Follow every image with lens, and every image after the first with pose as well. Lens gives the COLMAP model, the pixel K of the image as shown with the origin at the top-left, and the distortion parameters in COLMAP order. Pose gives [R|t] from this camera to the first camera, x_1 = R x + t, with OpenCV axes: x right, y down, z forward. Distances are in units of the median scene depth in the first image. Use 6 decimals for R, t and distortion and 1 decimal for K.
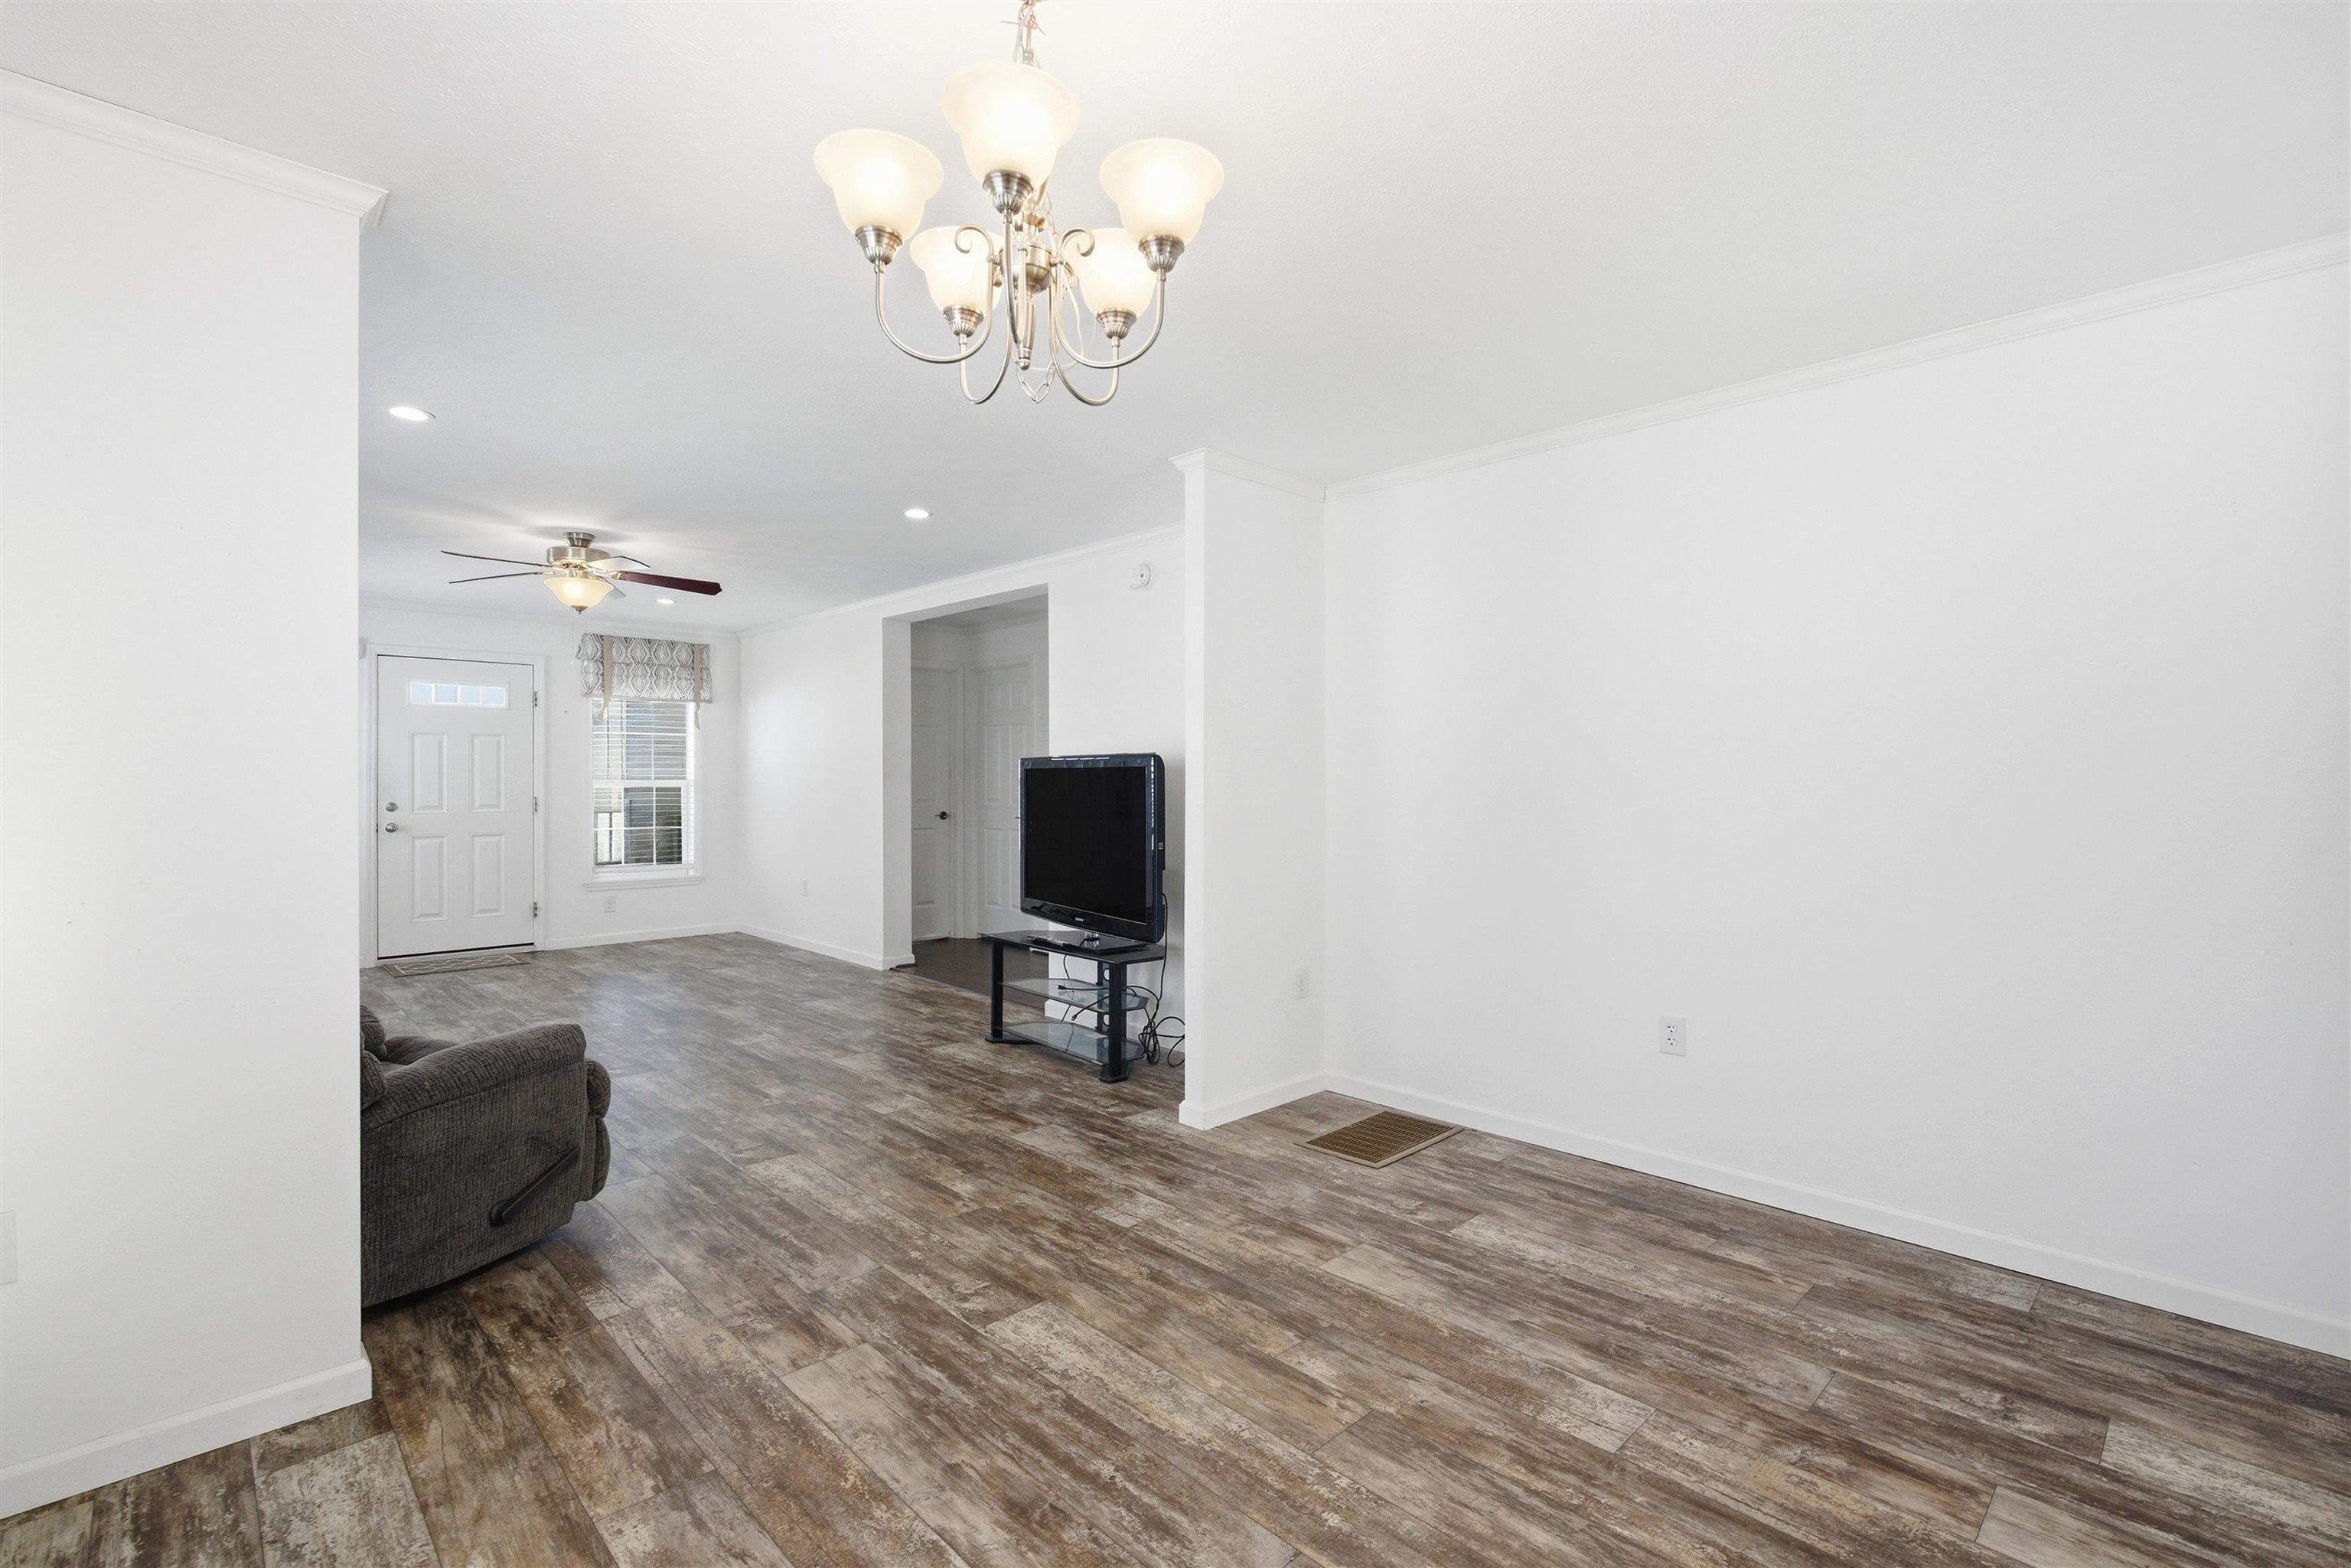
lens RADIAL K [[1106.9, 0, 1174.6], [0, 1106.9, 795.3], [0, 0, 1]] dist [-0.016043, 0.005615]
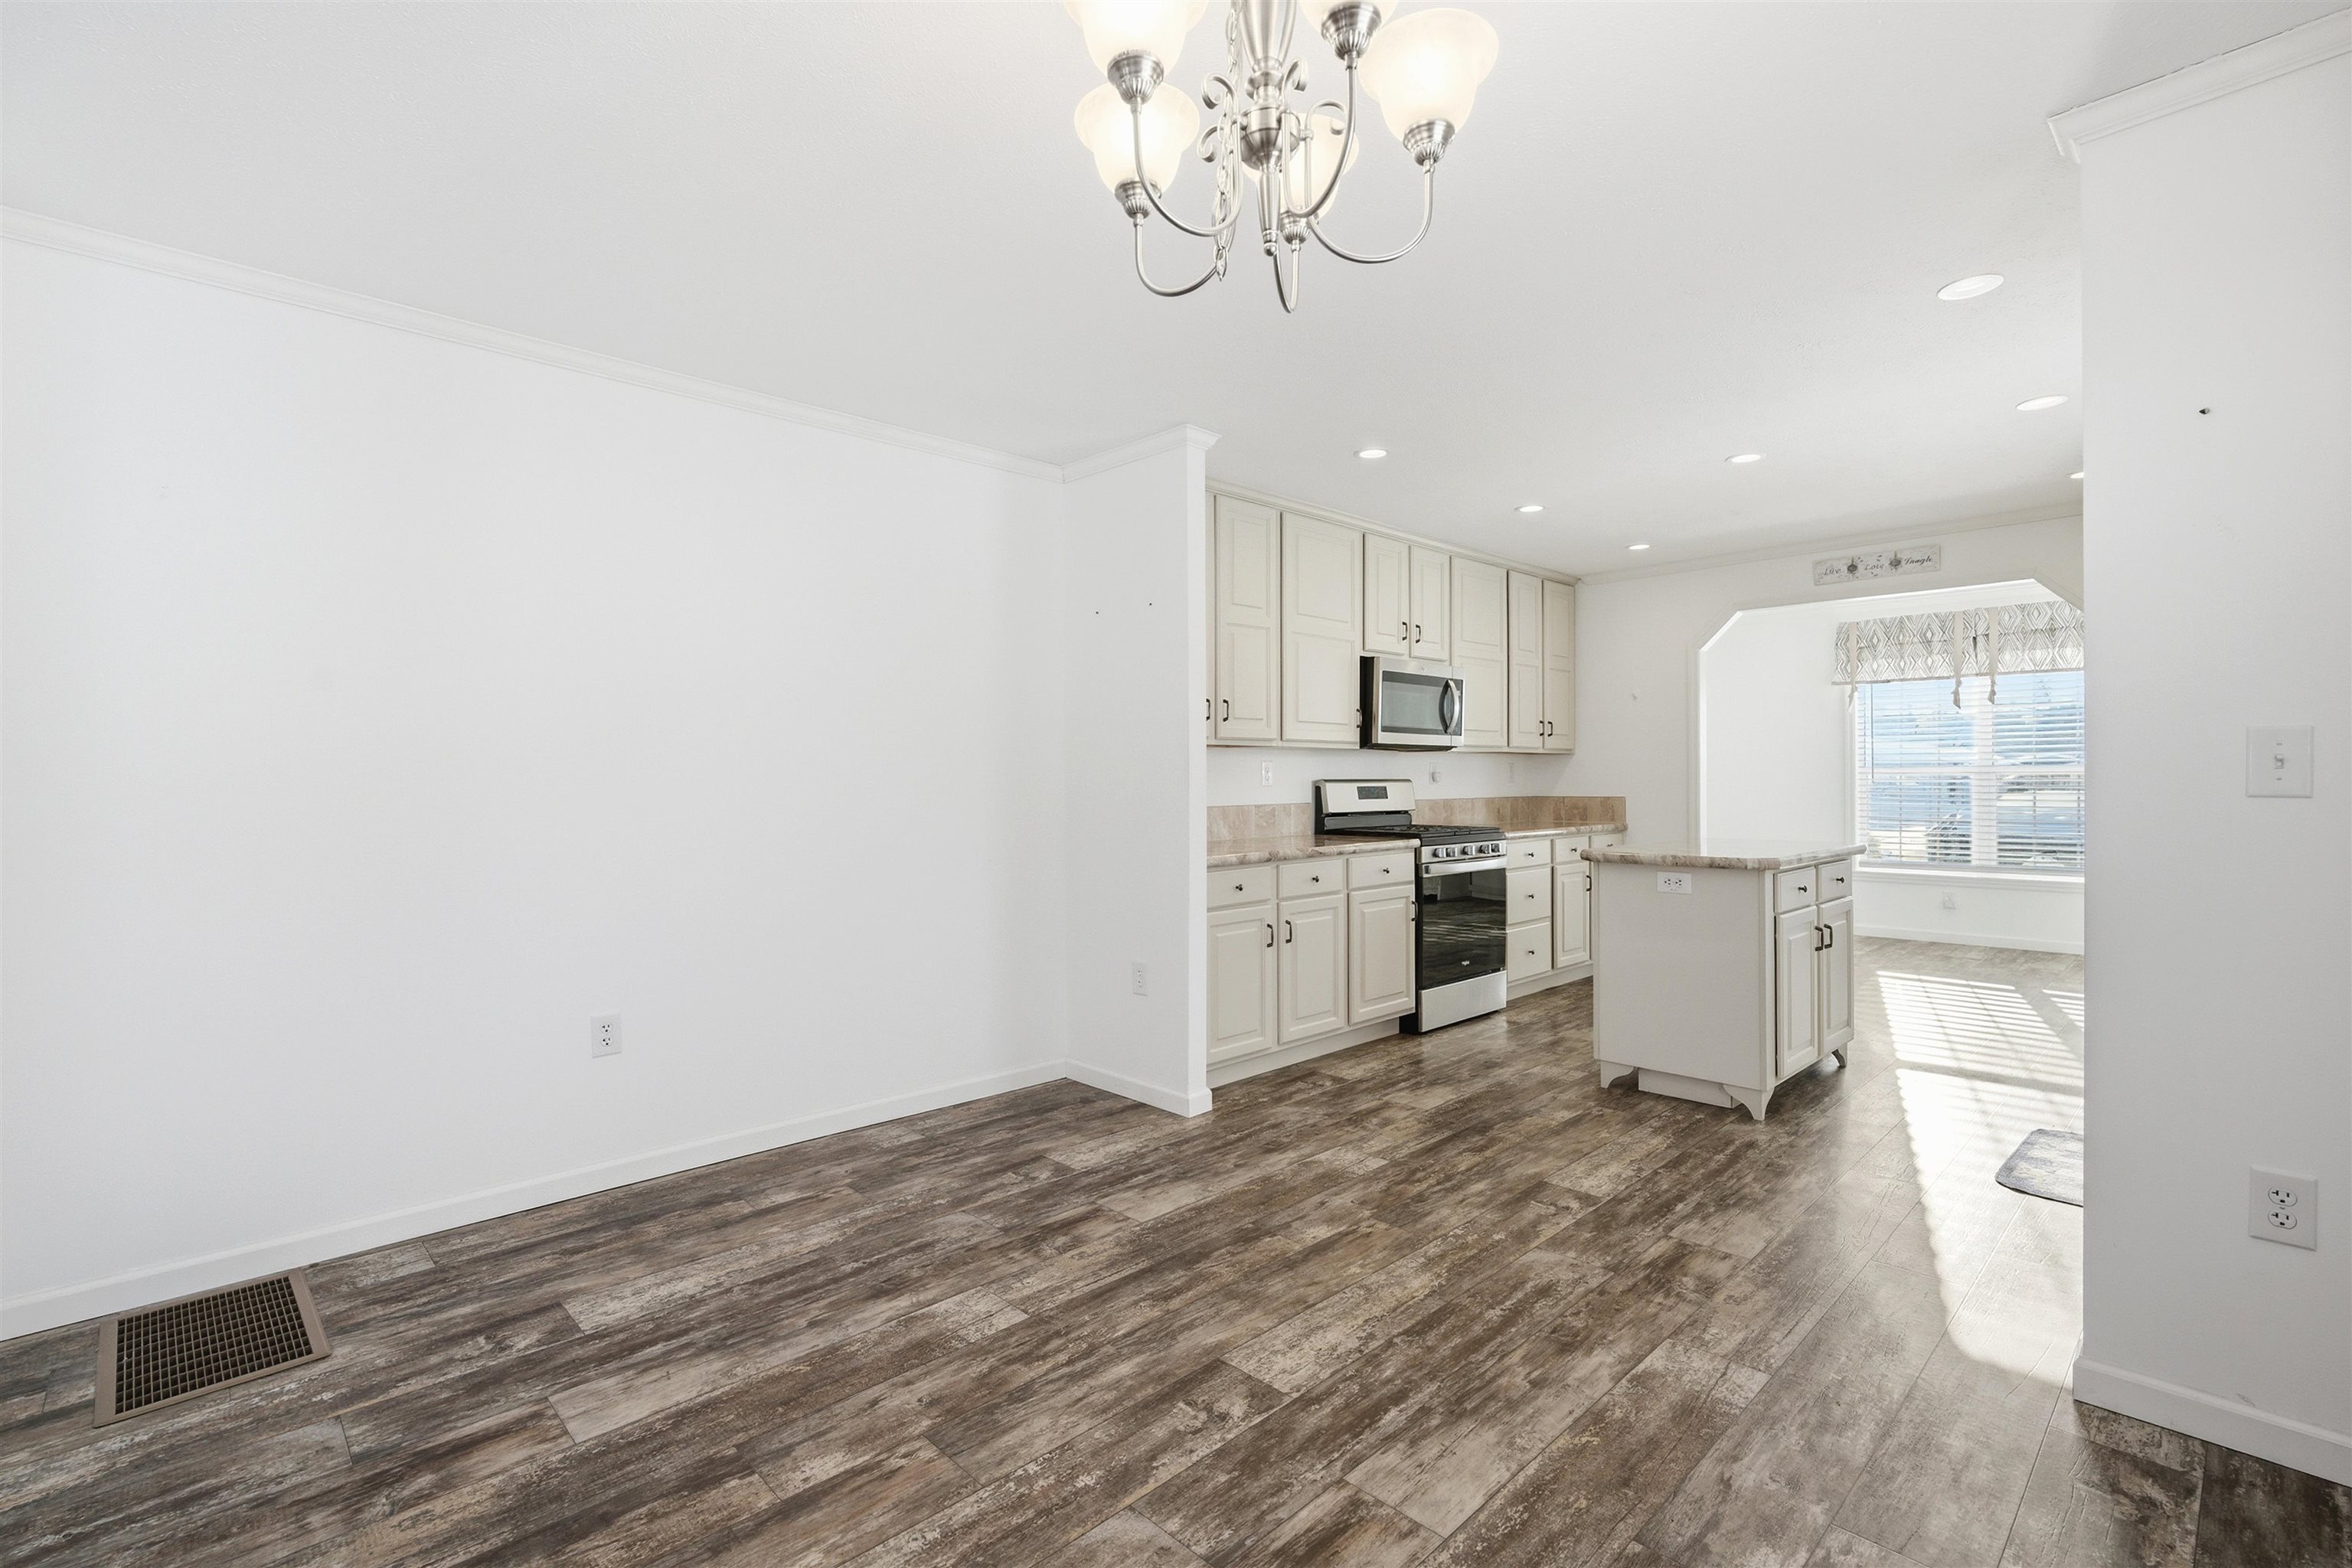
lens RADIAL K [[1021.3, 0, 1176.0], [0, 1021.3, 784.0], [0, 0, 1]] dist [-0.007801, 0.001261]
pose [[-0.002244, -0.006887, 0.999974, -0.305888], [0.018648, 0.999802, 0.006928, -0.004478], [-0.999824, 0.018663, -0.002115, 0.335446]]
